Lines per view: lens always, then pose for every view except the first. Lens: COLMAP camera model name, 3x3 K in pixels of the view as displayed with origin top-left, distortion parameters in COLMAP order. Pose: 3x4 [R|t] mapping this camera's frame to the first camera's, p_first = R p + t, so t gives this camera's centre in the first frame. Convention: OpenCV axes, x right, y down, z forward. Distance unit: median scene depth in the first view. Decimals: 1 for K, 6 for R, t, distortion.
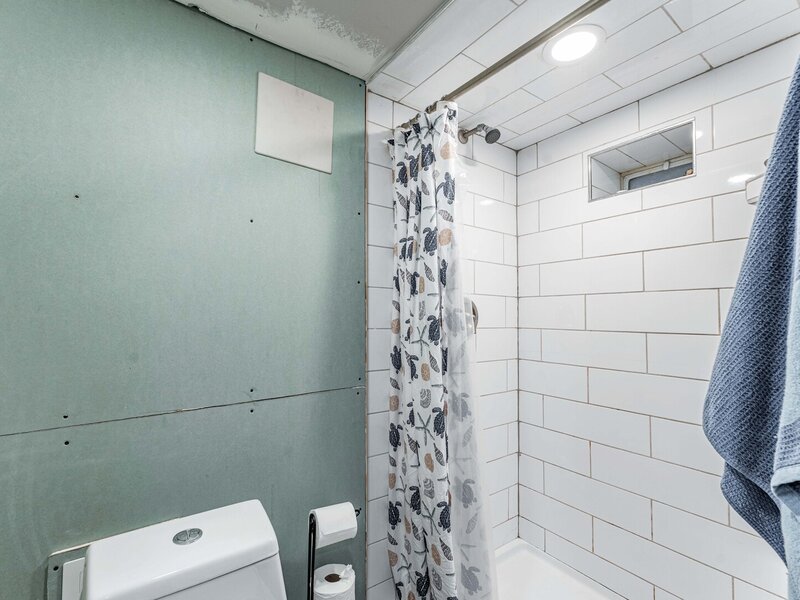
lens RADIAL K [[366.1, 0, 396.2], [0, 366.1, 303.0], [0, 0, 1]] dist [0.005030, -0.001081]
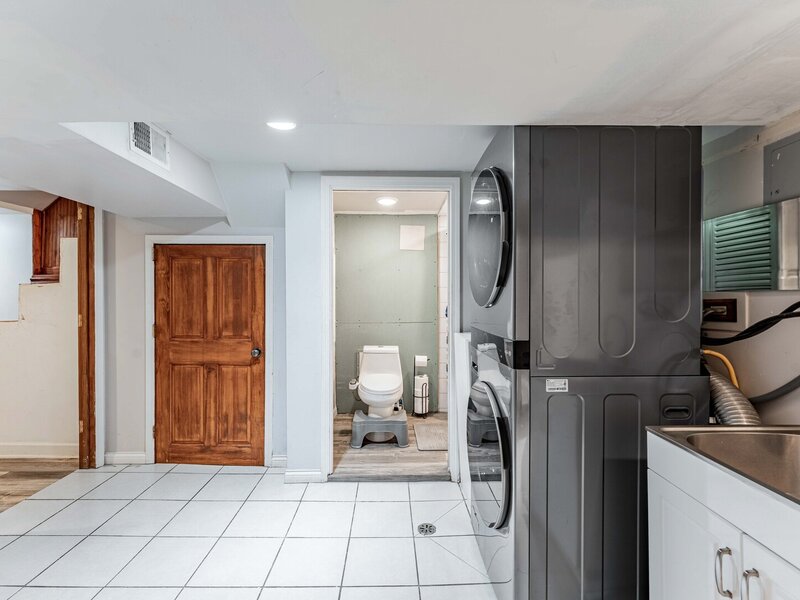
lens RADIAL K [[366.1, 0, 399.5], [0, 366.1, 299.4], [0, 0, 1]] dist [0.005030, -0.001081]
pose [[0.817853, 0.002514, -0.575422, 1.372797], [0.016706, 0.999465, 0.028112, -0.040087], [0.575185, -0.032604, 0.817373, -1.564863]]
